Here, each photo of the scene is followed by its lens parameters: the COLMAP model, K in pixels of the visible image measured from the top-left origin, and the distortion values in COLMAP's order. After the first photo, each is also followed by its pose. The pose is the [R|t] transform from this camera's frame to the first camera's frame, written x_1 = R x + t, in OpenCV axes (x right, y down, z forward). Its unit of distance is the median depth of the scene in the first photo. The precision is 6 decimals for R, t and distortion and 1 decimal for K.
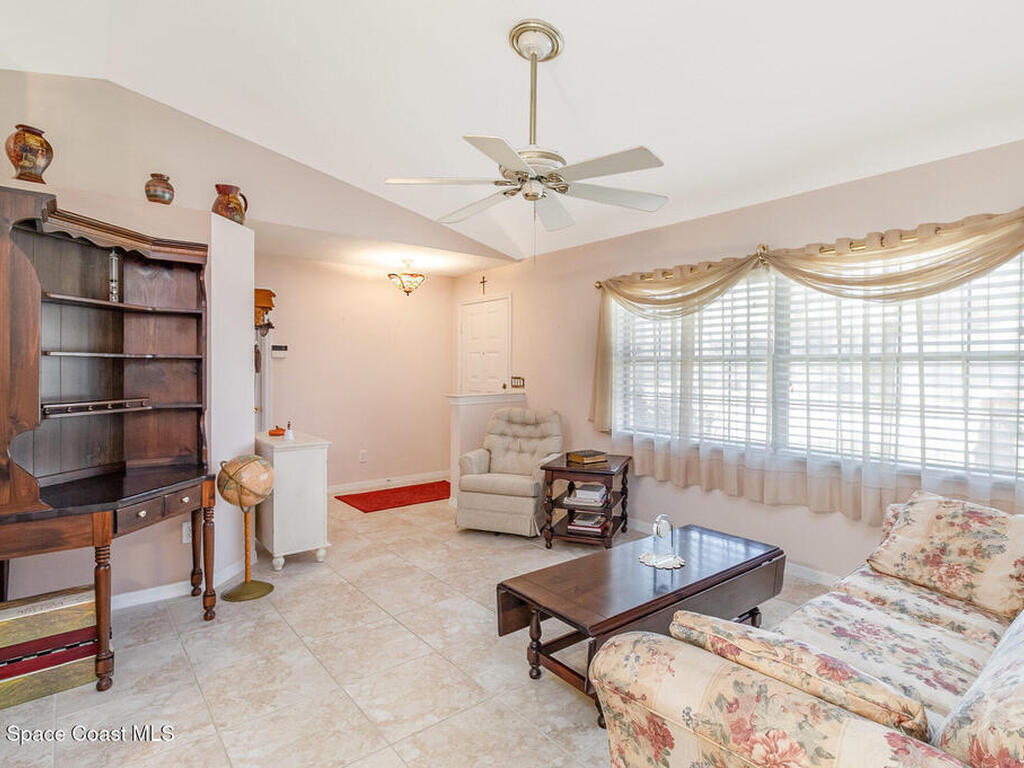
lens RADIAL K [[544.2, 0, 516.3], [0, 544.2, 377.3], [0, 0, 1]] dist [0.018974, -0.000811]
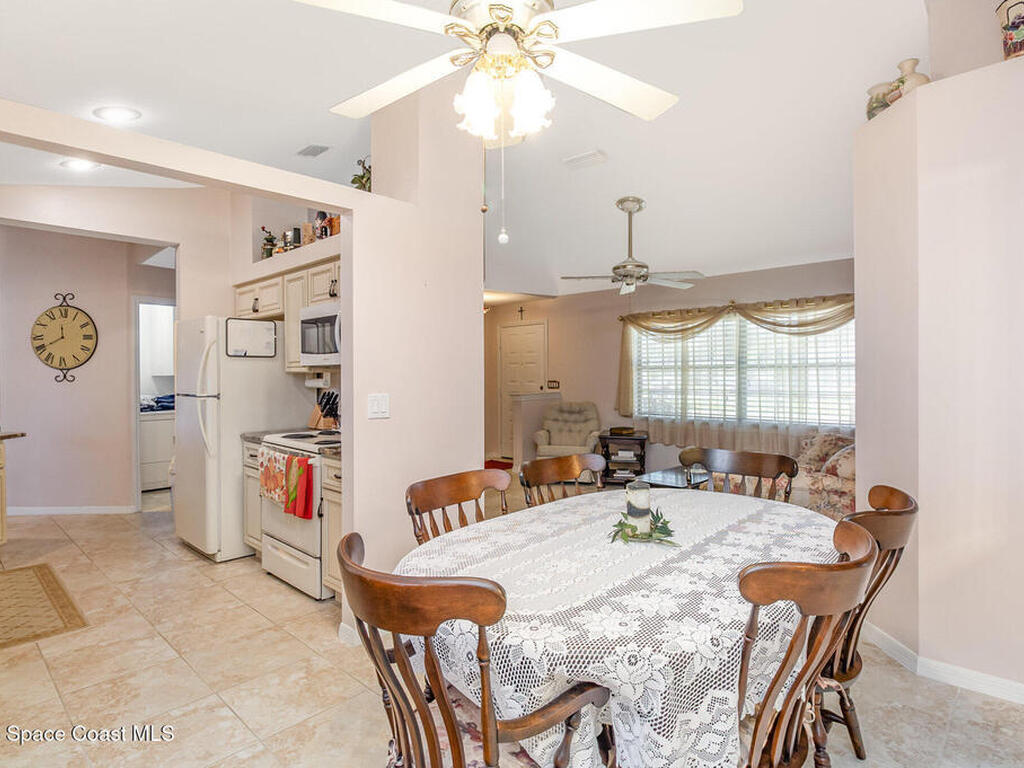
lens RADIAL K [[562.1, 0, 508.4], [0, 562.1, 383.6], [0, 0, 1]] dist [0.003090, 0.000161]
pose [[0.991902, -0.015340, 0.126077, -0.463662], [0.015372, 0.999882, 0.000723, 0.006090], [-0.126073, 0.001221, 0.992020, -0.647018]]
